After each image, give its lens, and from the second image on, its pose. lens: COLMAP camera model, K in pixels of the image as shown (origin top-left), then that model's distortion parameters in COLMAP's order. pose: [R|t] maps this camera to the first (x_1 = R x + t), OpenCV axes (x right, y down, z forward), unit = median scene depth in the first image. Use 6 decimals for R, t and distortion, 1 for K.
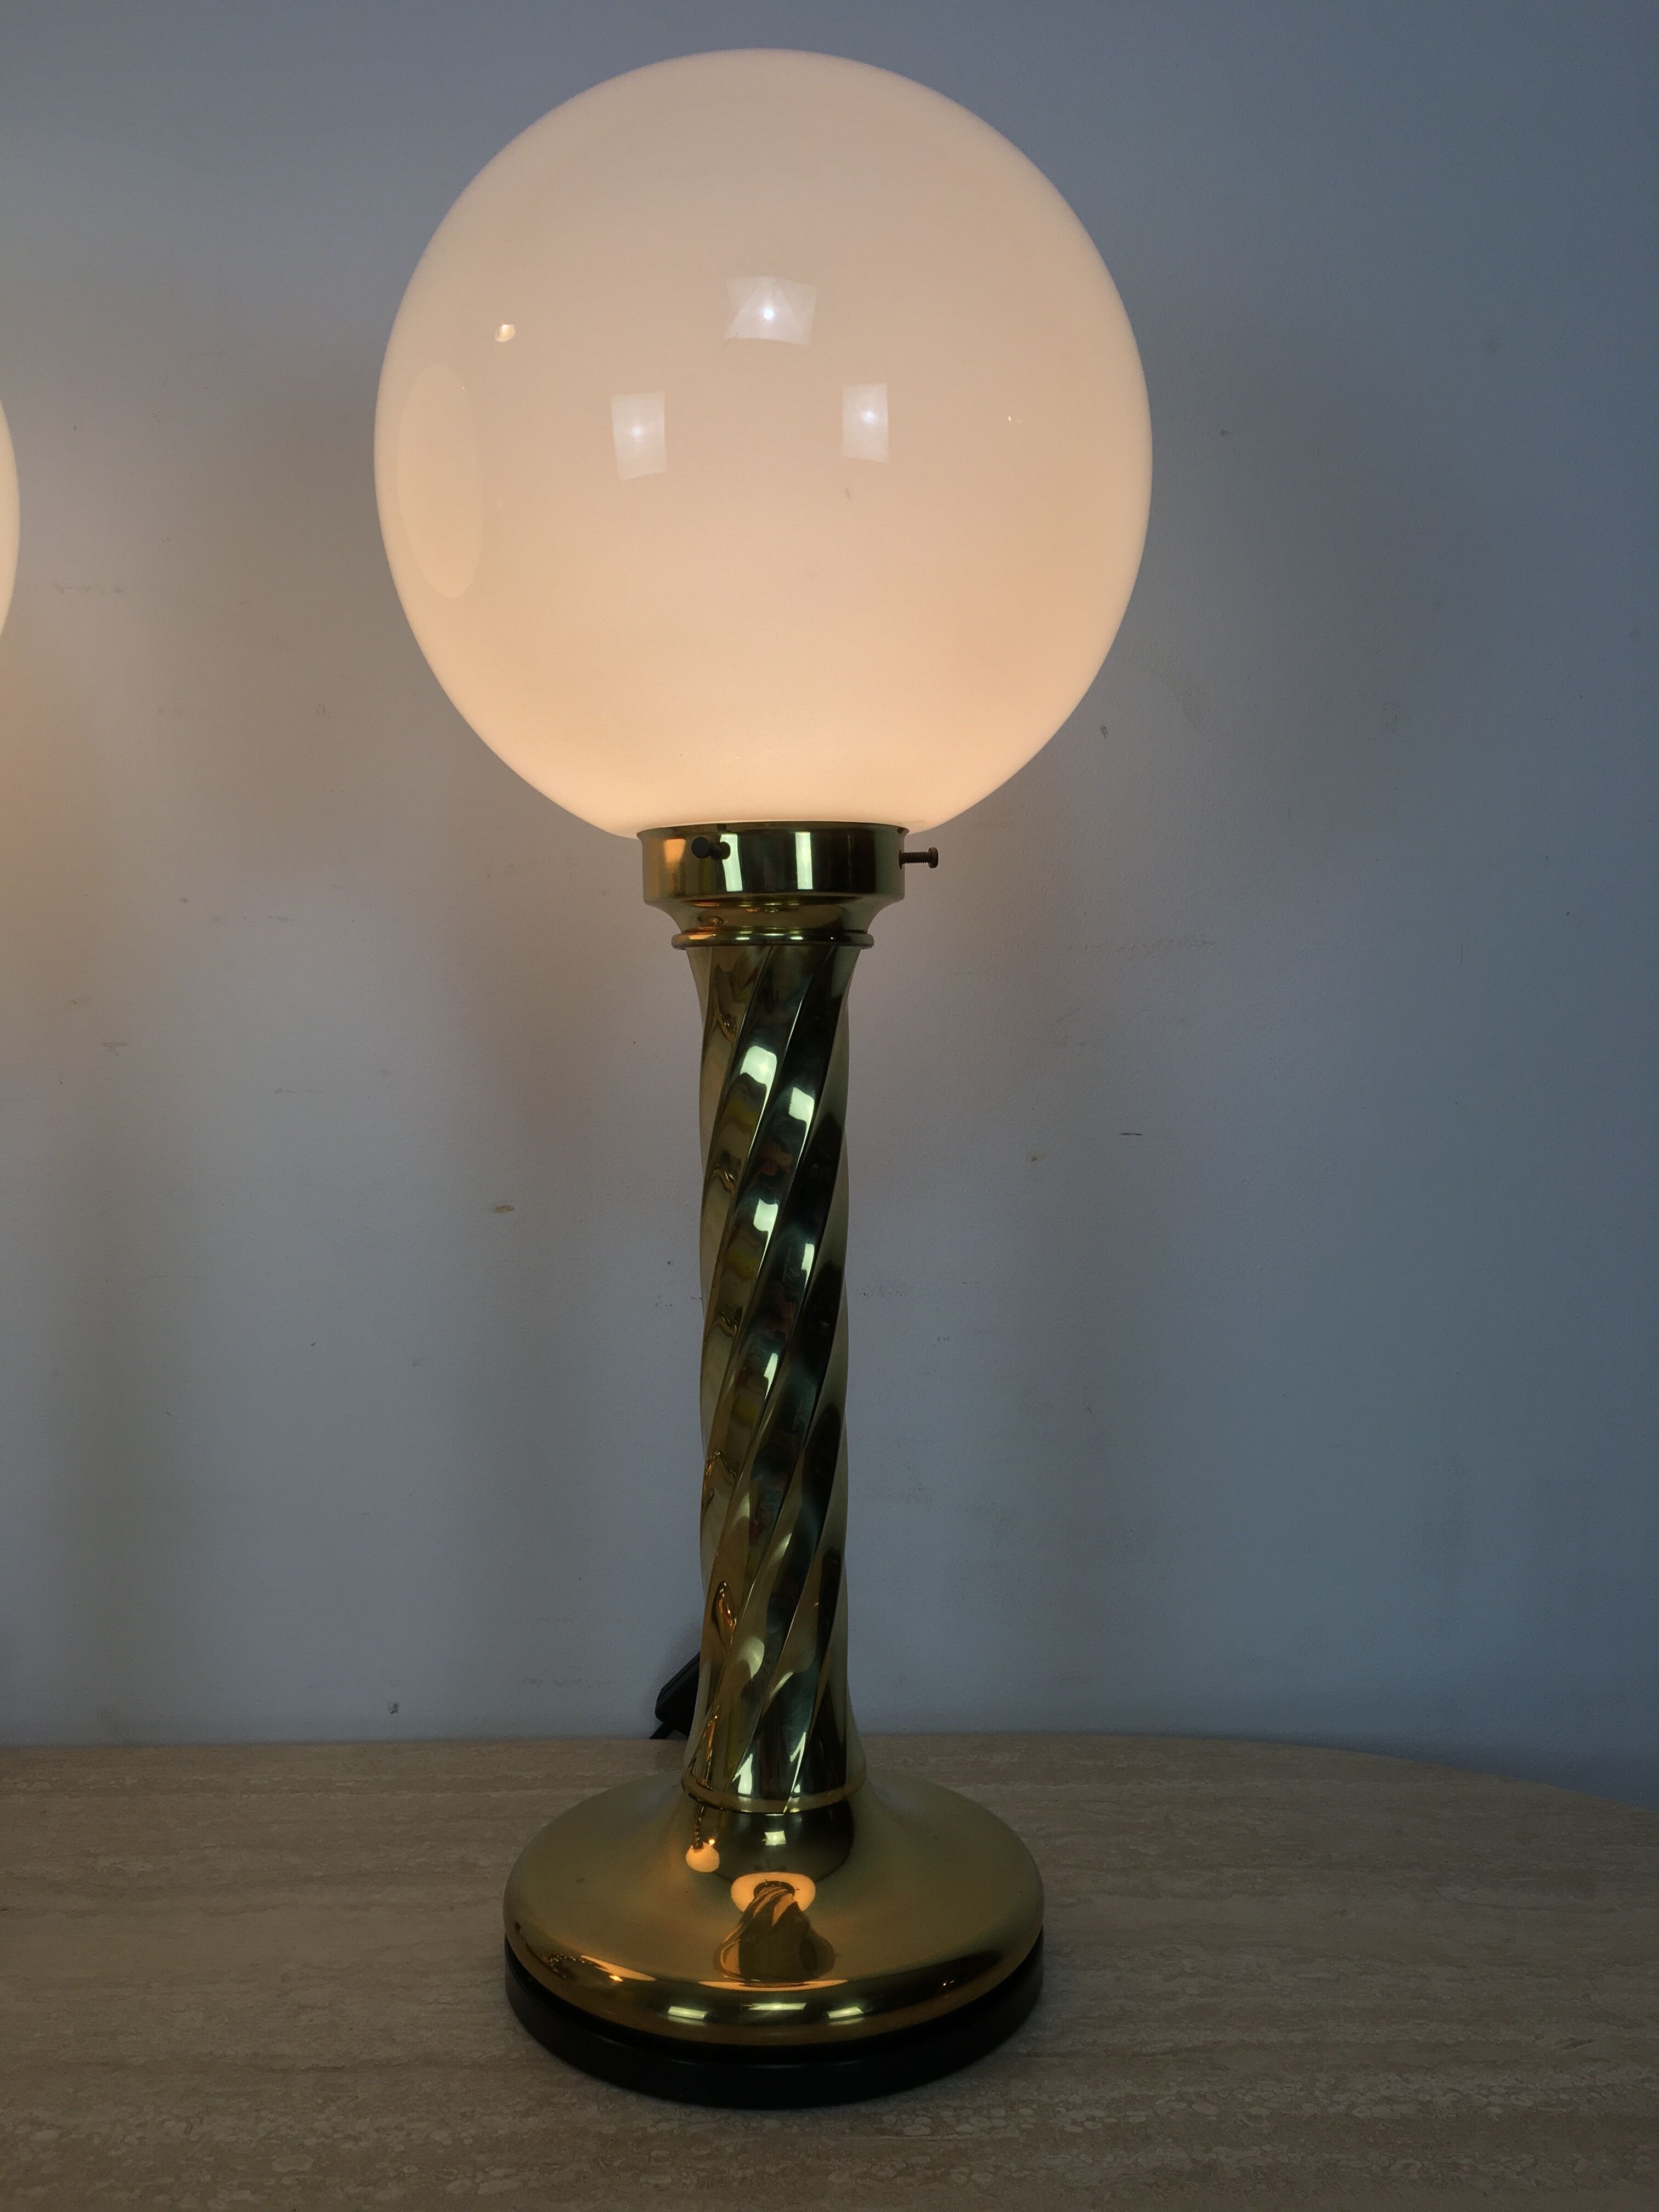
lens RADIAL K [[1941.3, 0, 850.8], [0, 1941.3, 1112.8], [0, 0, 1]] dist [0.078055, -0.129277]
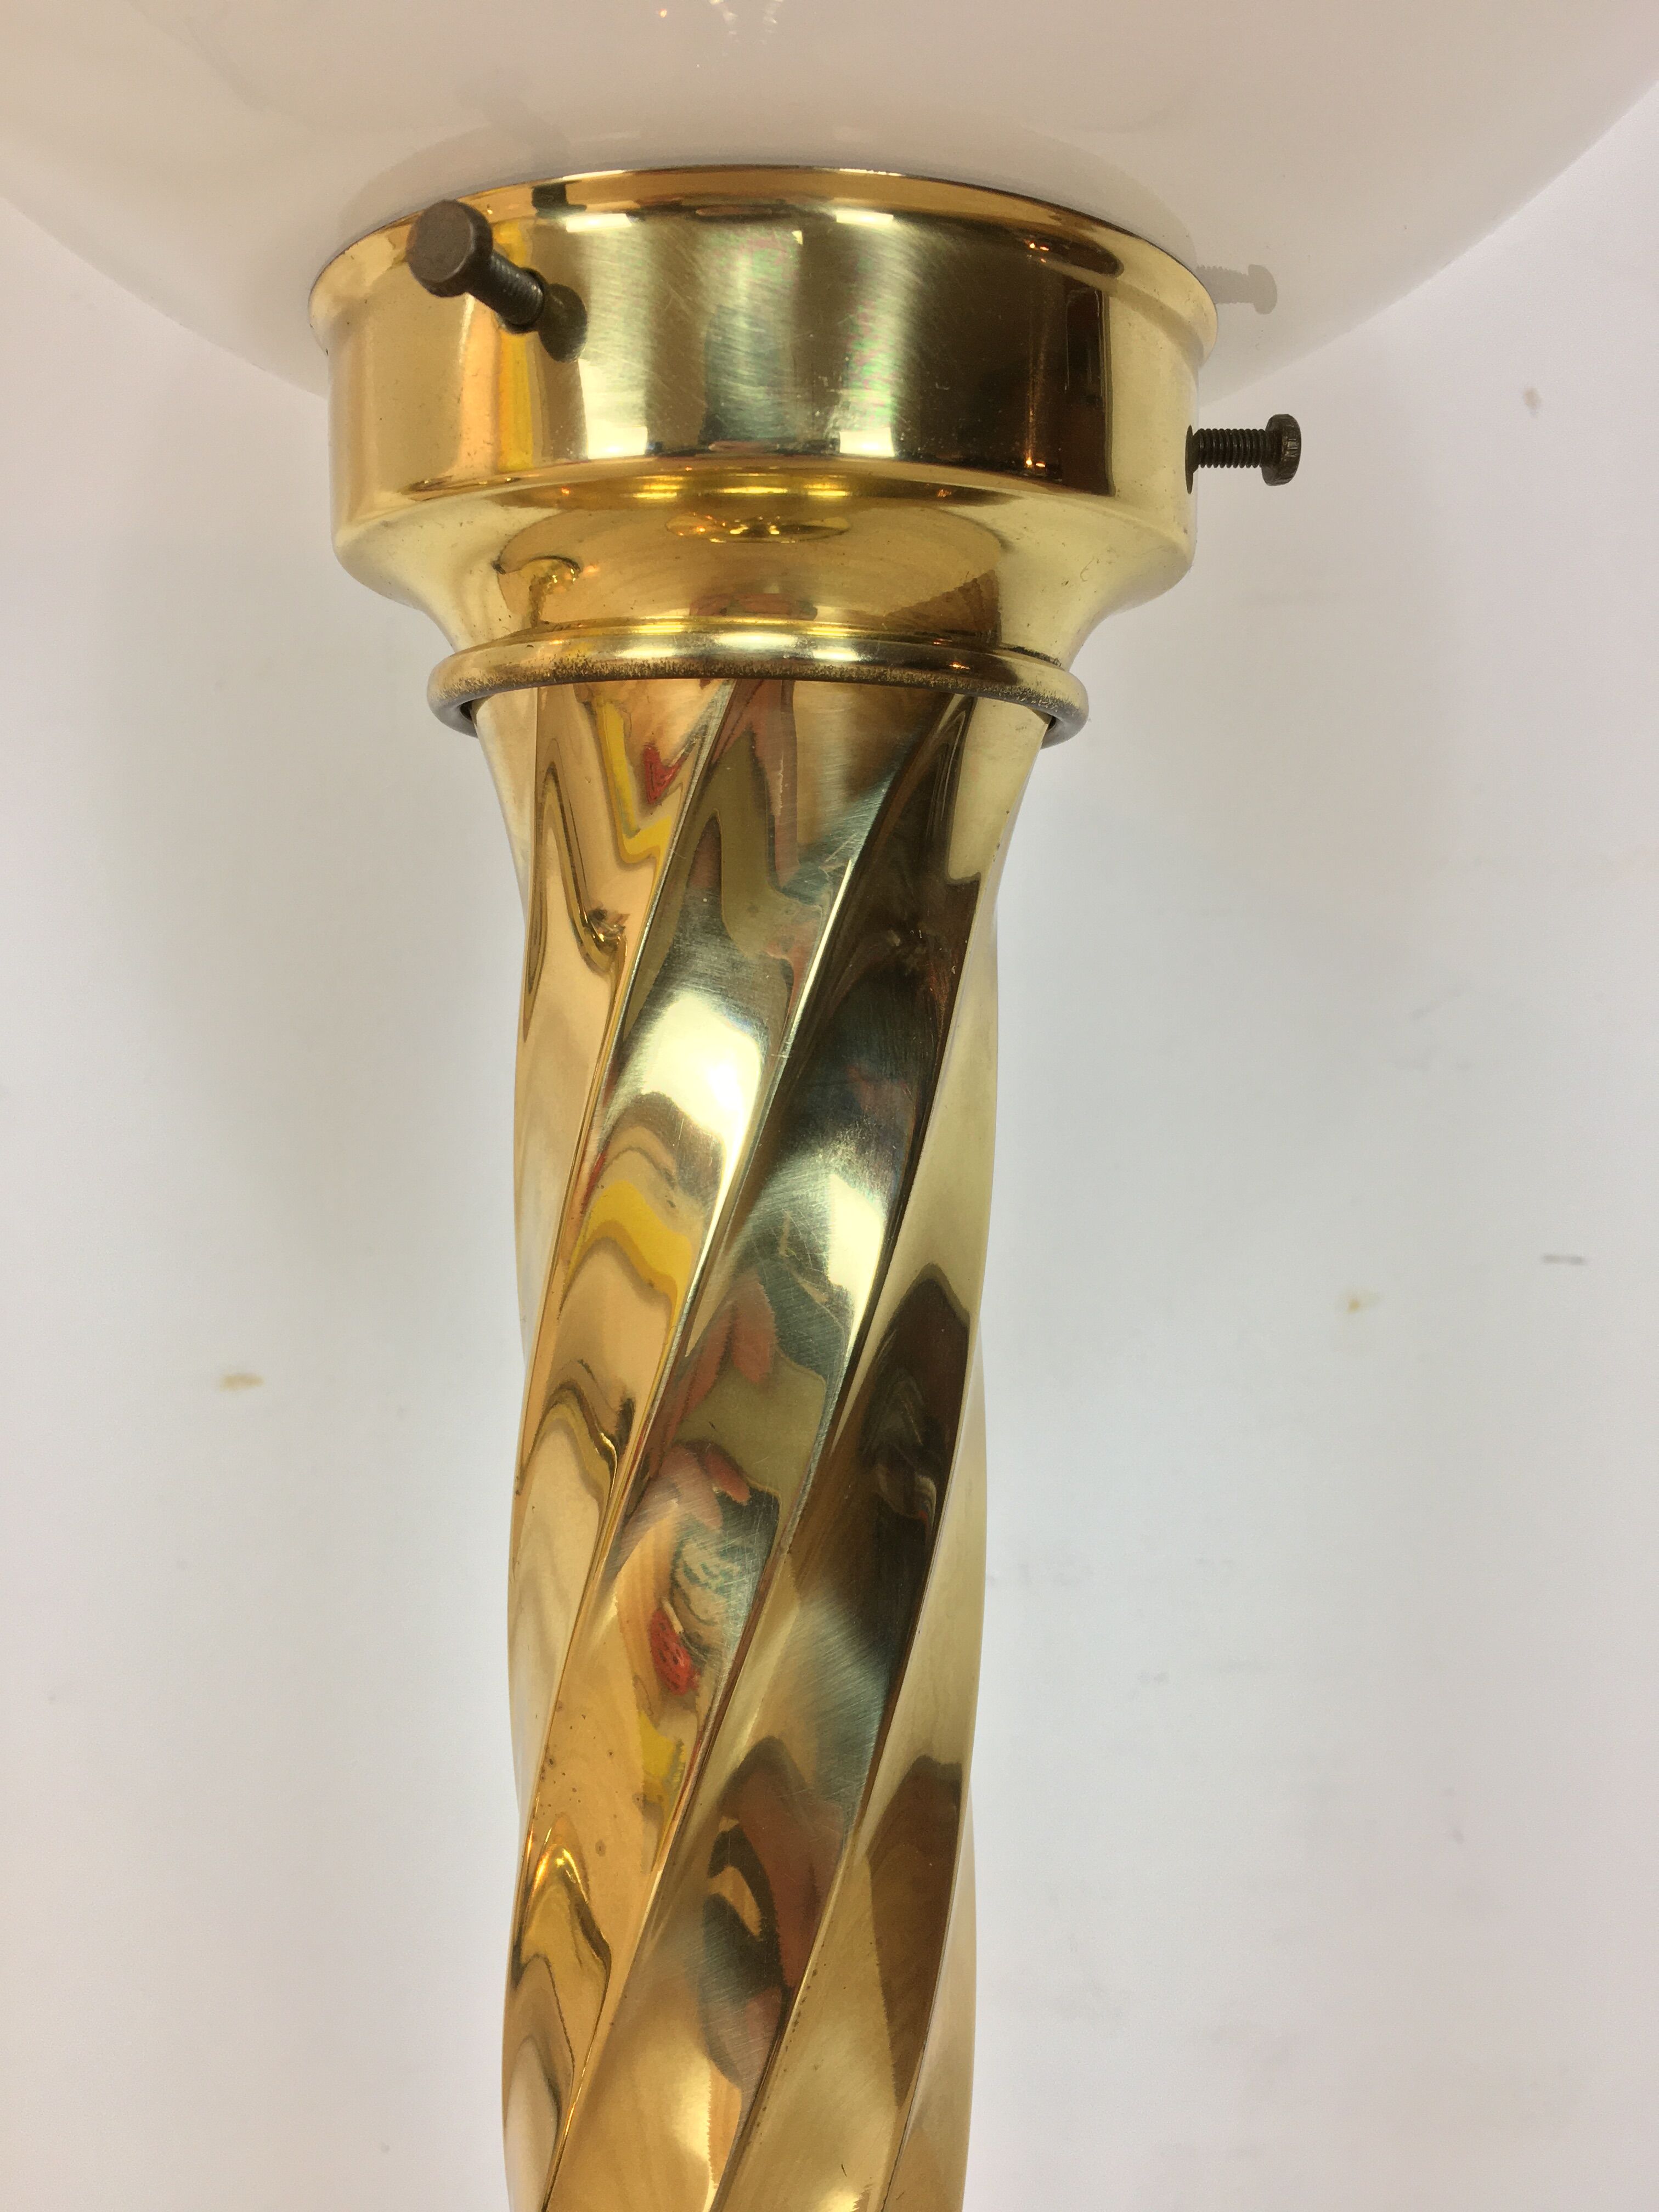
lens RADIAL K [[1934.5, 0, 840.9], [0, 1934.5, 1106.9], [0, 0, 1]] dist [0.062336, -0.122783]
pose [[0.998337, 0.030173, -0.049116, -0.011058], [-0.031146, 0.999331, -0.019159, -0.016048], [0.048505, 0.020657, 0.998609, 0.727266]]
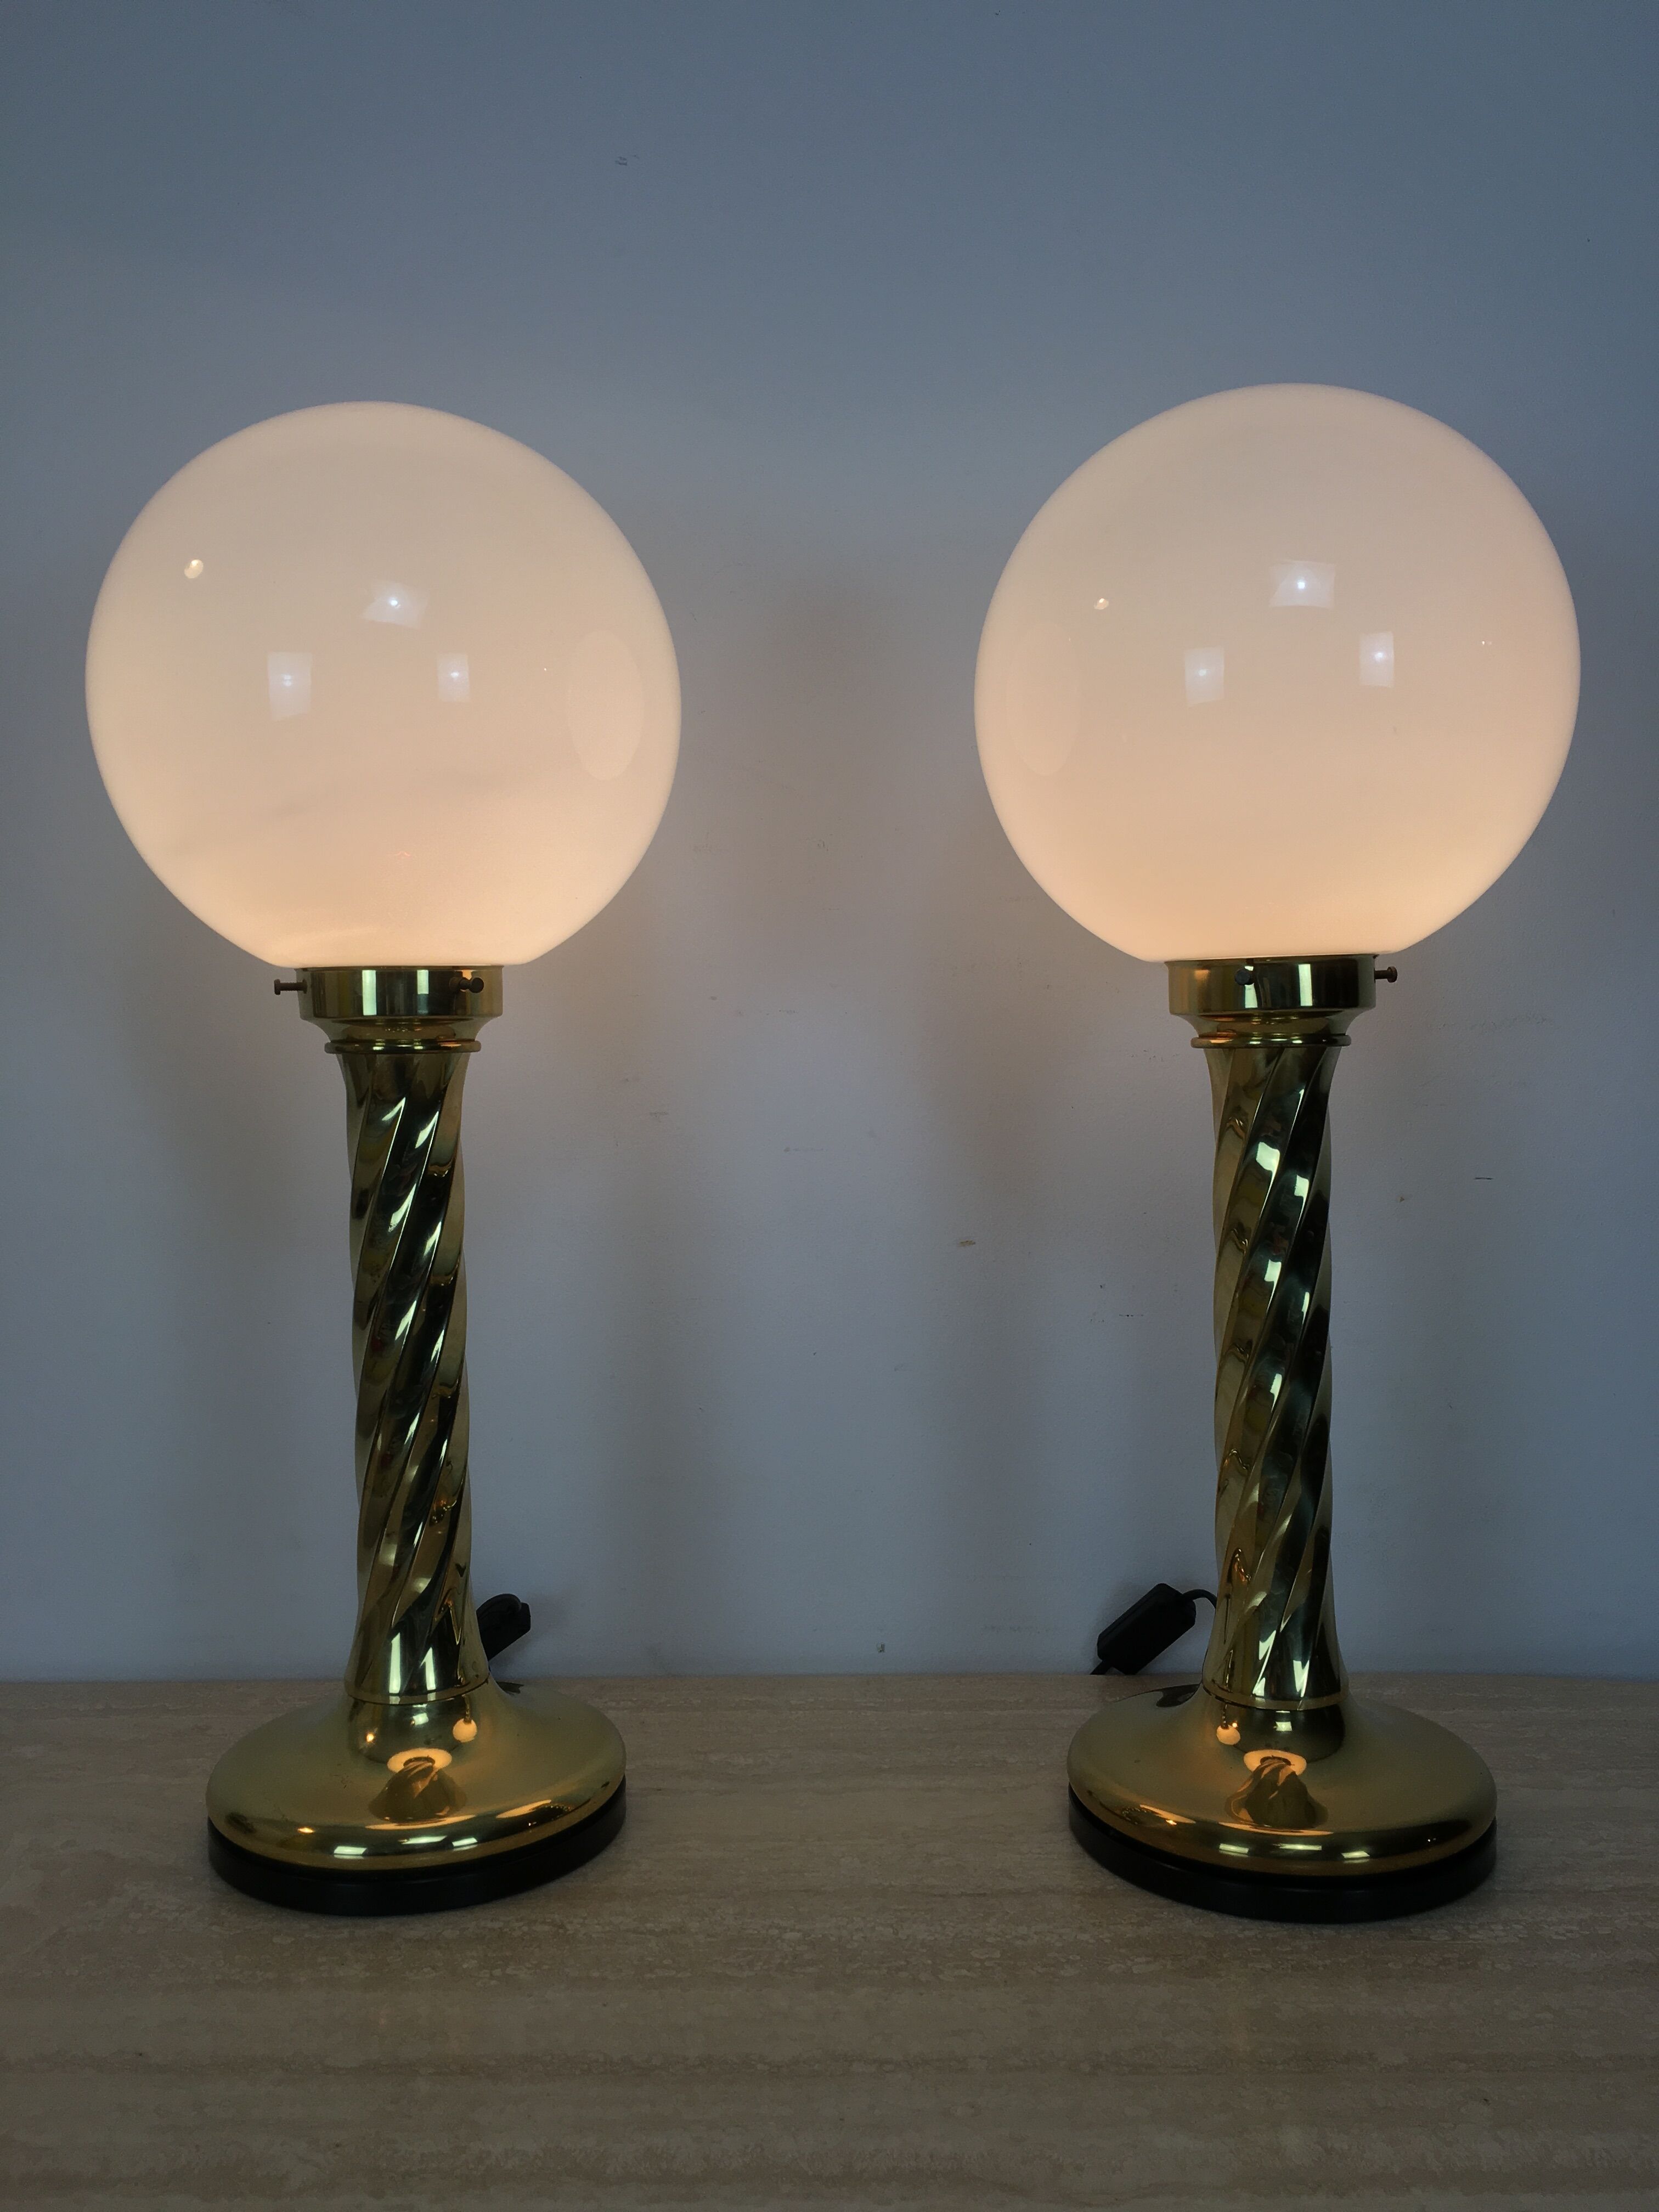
lens RADIAL K [[1937.2, 0, 849.7], [0, 1937.2, 1107.9], [0, 0, 1]] dist [0.085434, -0.141160]
pose [[0.999132, -0.009555, -0.040552, -0.278747], [0.009157, 0.999908, -0.009996, -0.034371], [0.040643, 0.009616, 0.999127, -0.323607]]
